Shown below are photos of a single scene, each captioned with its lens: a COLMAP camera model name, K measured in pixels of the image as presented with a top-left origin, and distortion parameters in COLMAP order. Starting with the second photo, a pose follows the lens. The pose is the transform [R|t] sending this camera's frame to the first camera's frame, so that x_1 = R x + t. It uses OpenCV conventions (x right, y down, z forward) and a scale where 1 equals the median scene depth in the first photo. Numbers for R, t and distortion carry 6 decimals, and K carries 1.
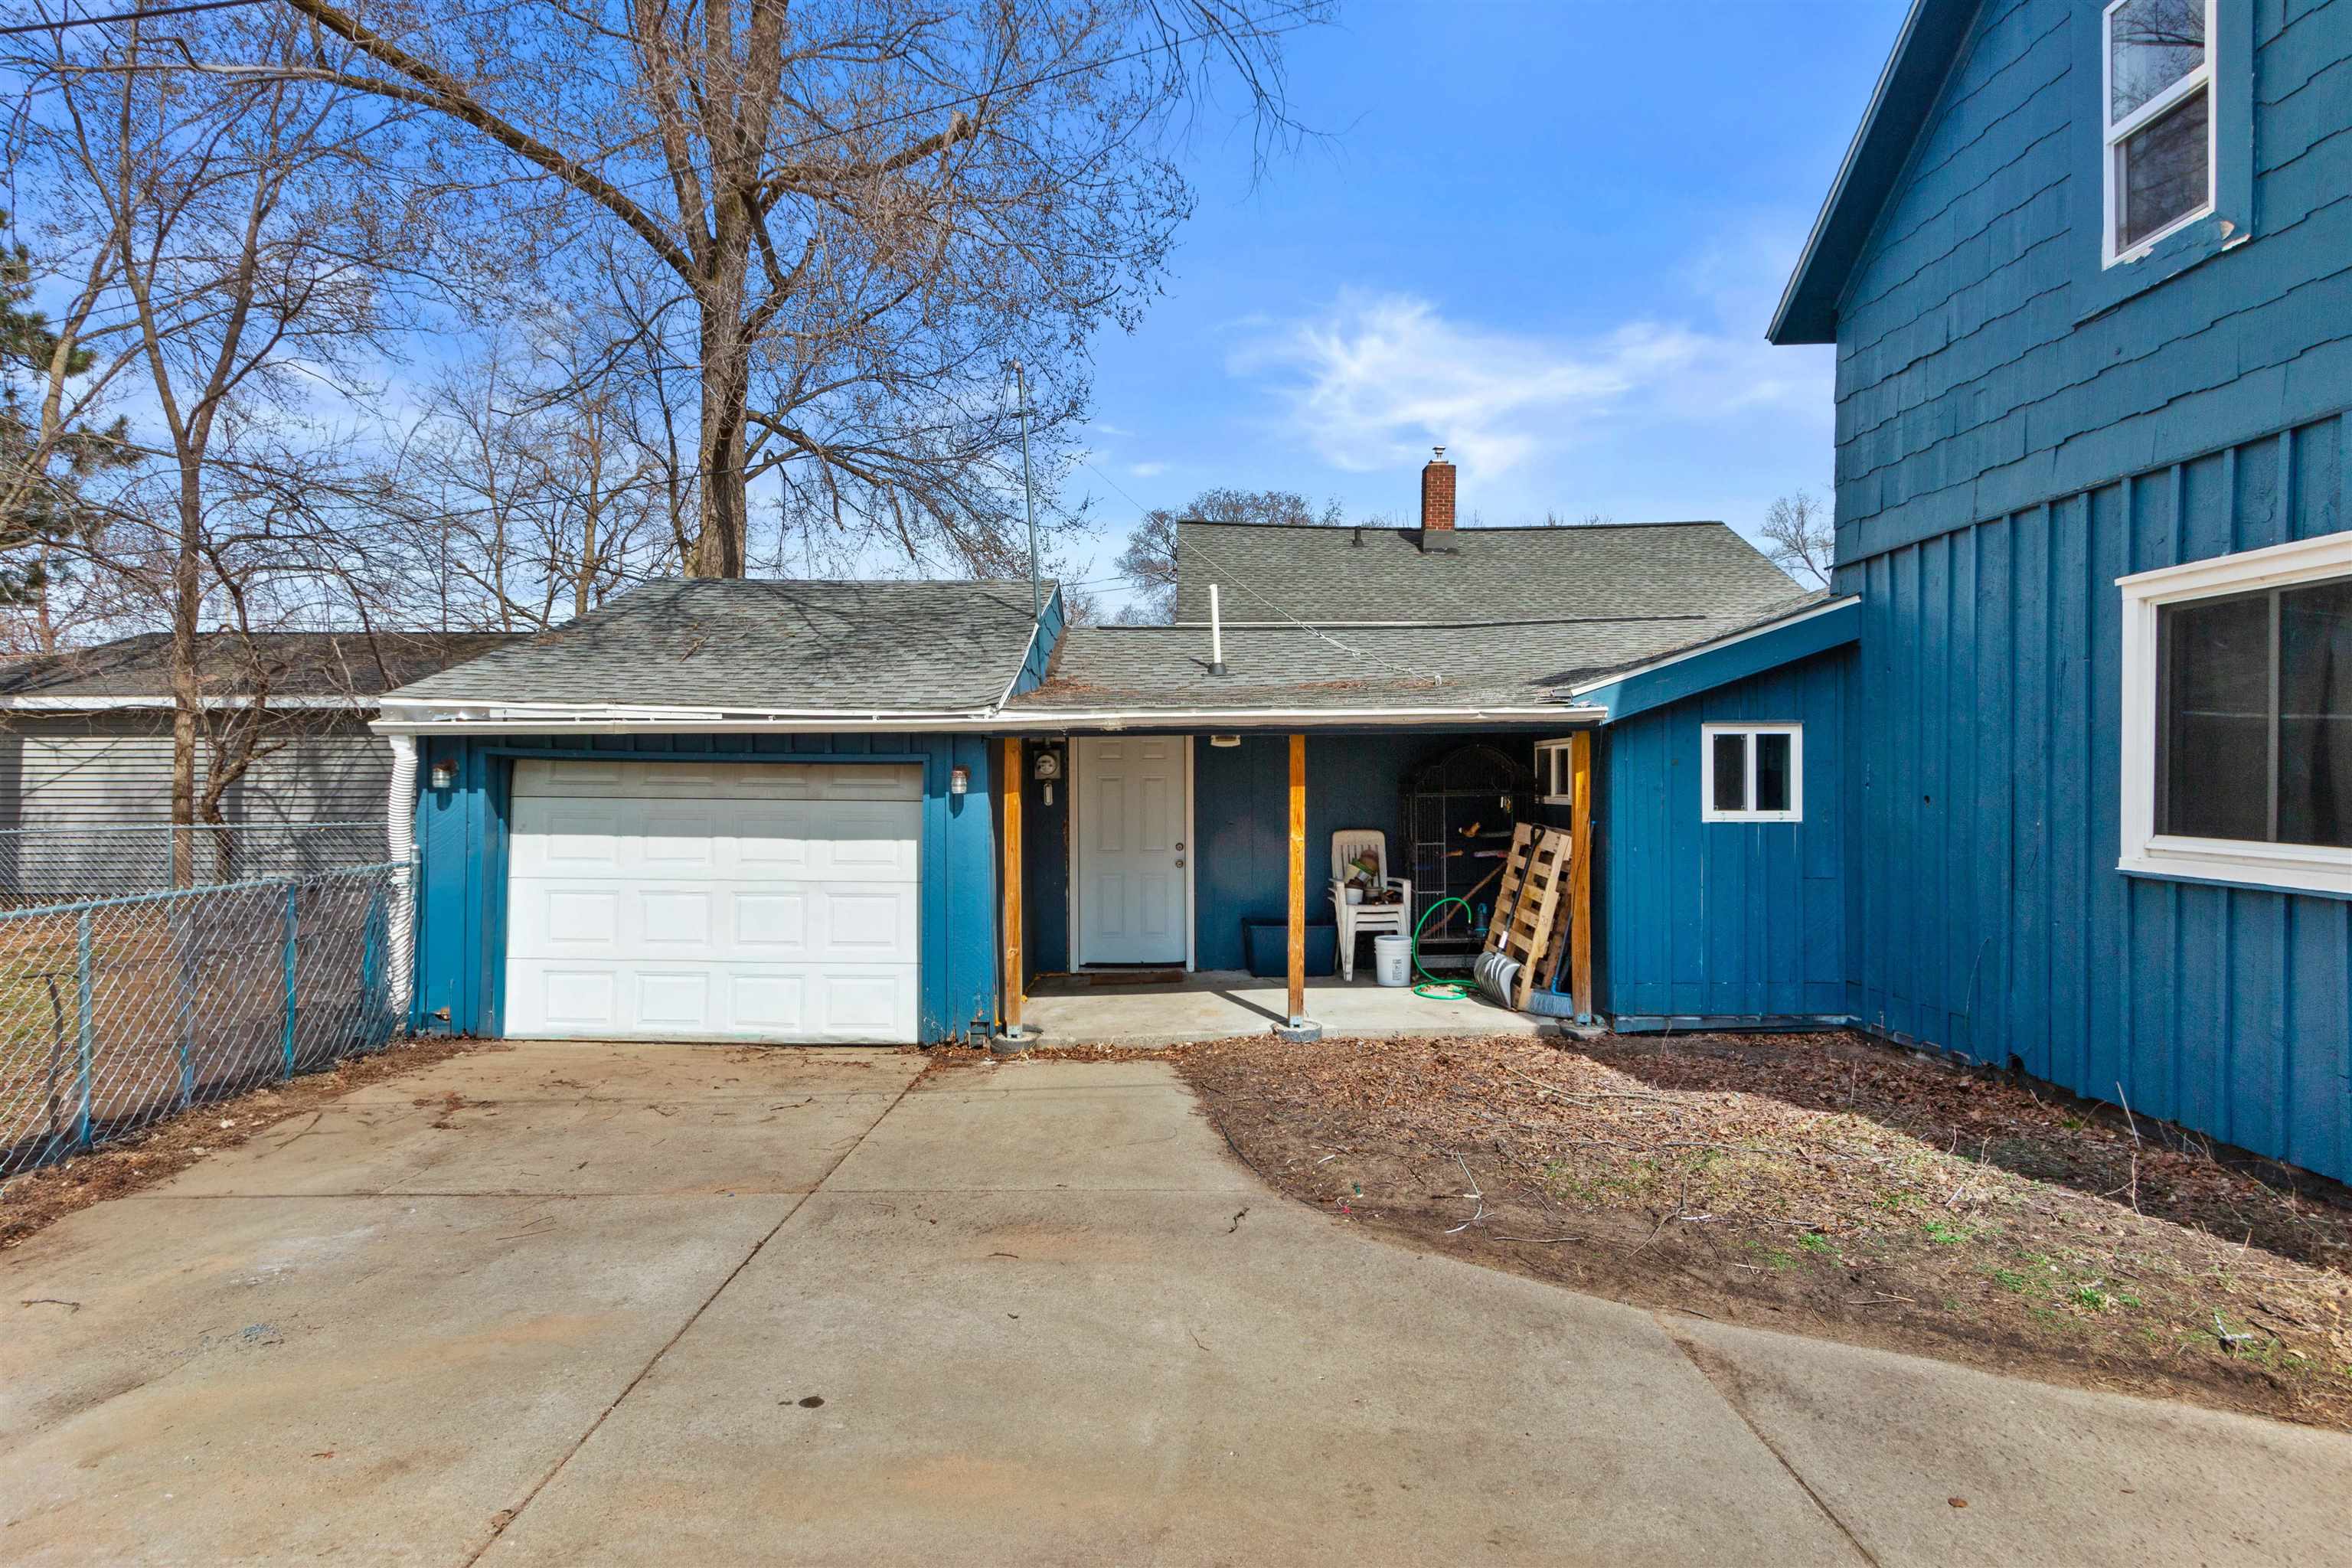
lens RADIAL K [[1211.1, 0, 1184.0], [0, 1211.1, 768.8], [0, 0, 1]] dist [0.007822, 0.001017]
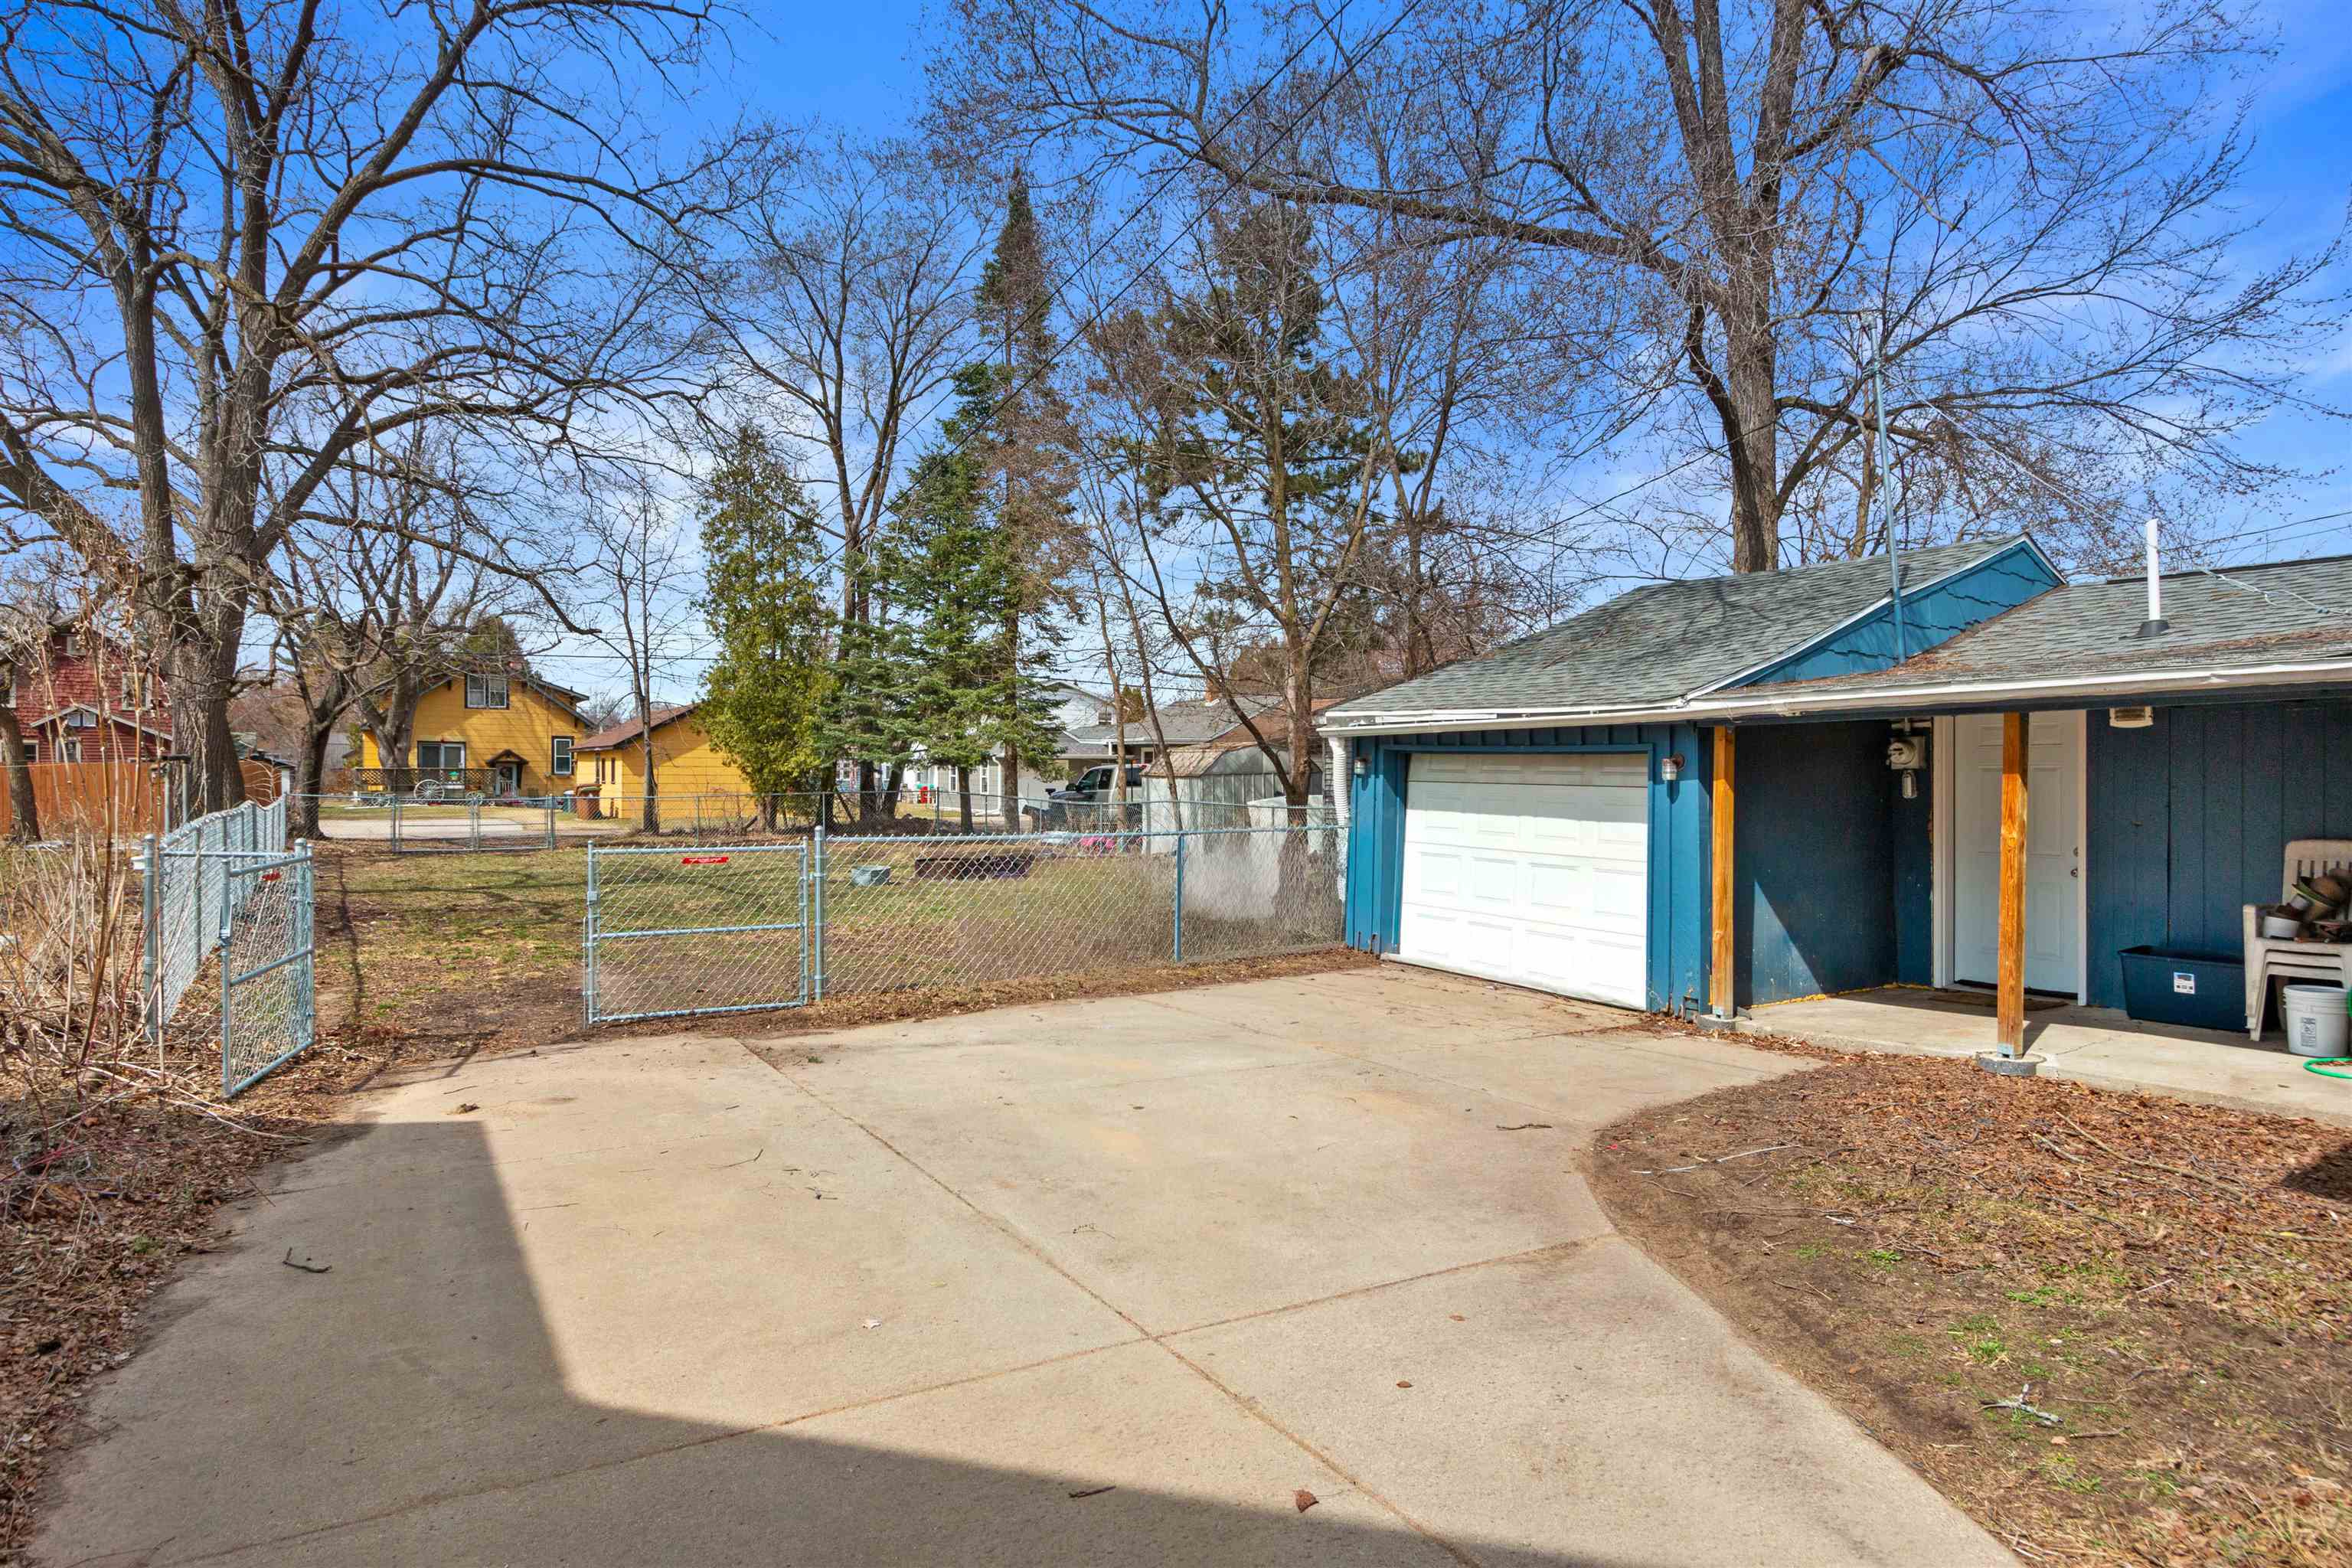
lens RADIAL K [[1443.8, 0, 1207.9], [0, 1443.8, 788.0], [0, 0, 1]] dist [0.009996, 0.000188]
pose [[0.508239, 0.008445, -0.861174, 0.699734], [0.001726, 0.999940, 0.010824, 0.012809], [0.861214, -0.006988, 0.508194, 0.004428]]
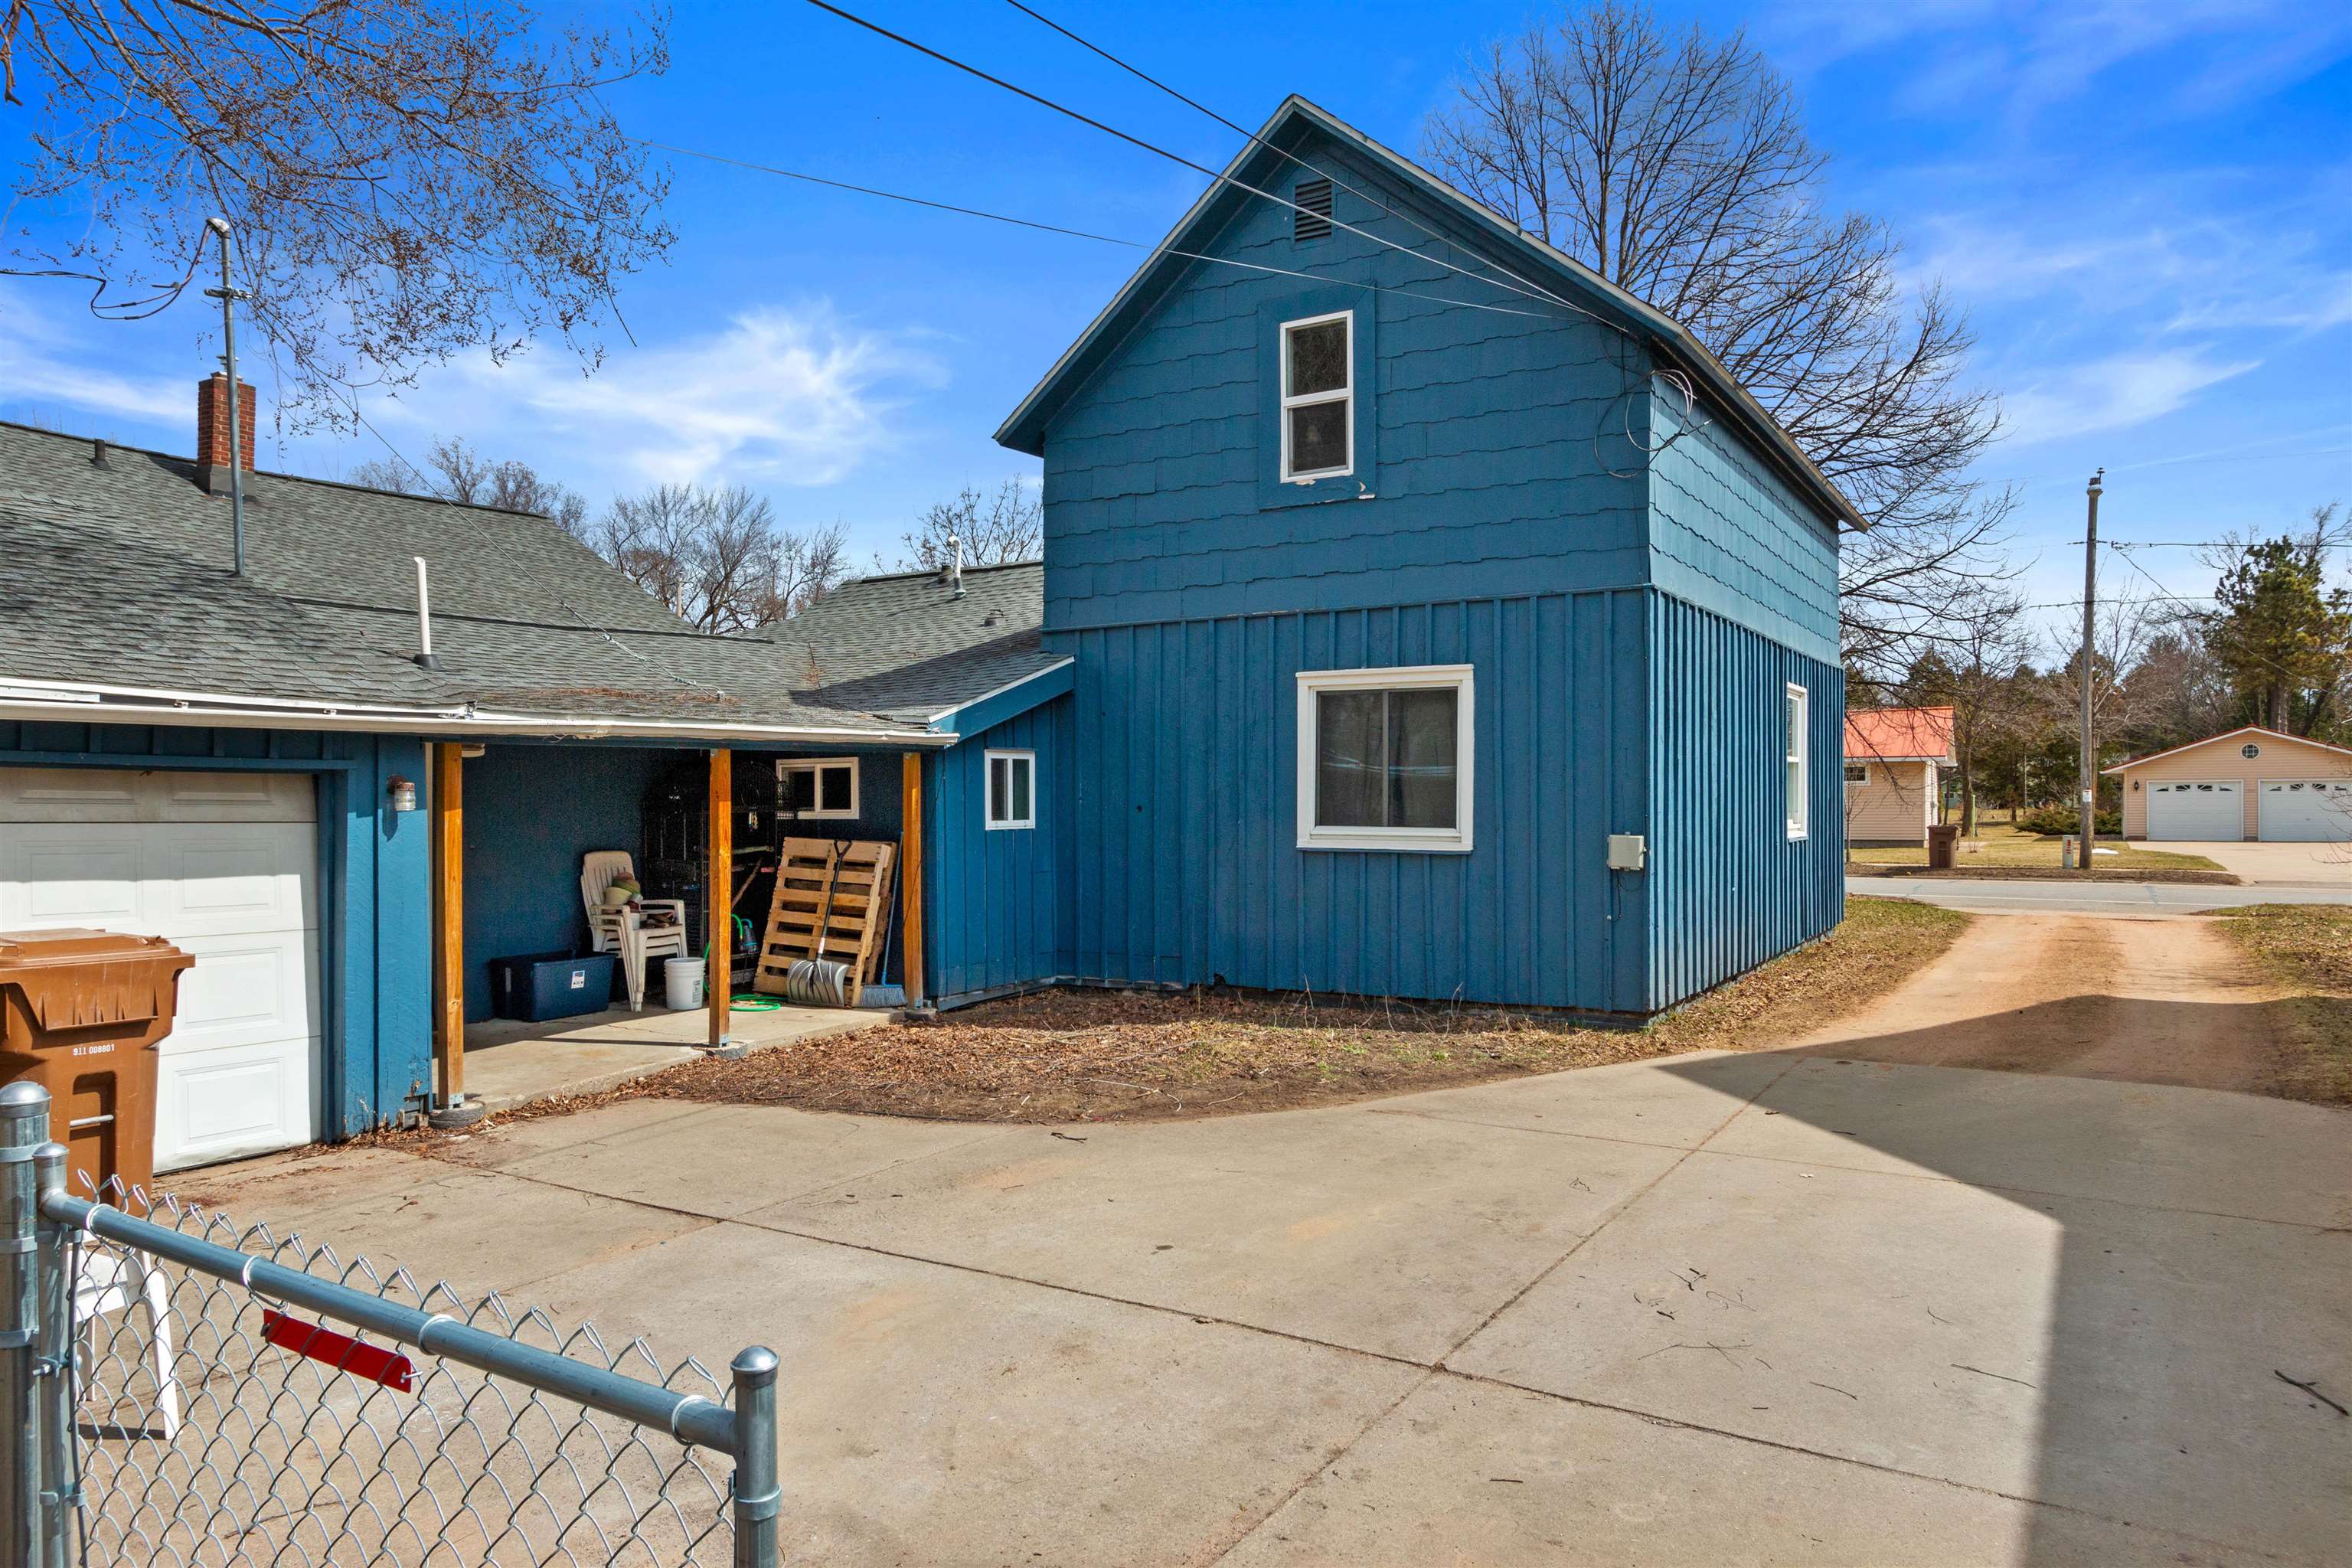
lens RADIAL K [[1443.8, 0, 1207.9], [0, 1443.8, 788.0], [0, 0, 1]] dist [0.009996, 0.000188]
pose [[0.524423, 0.005512, 0.851440, -0.714106], [-0.003245, 0.999985, -0.004475, 0.007834], [-0.851452, -0.000416, 0.524433, 0.050854]]
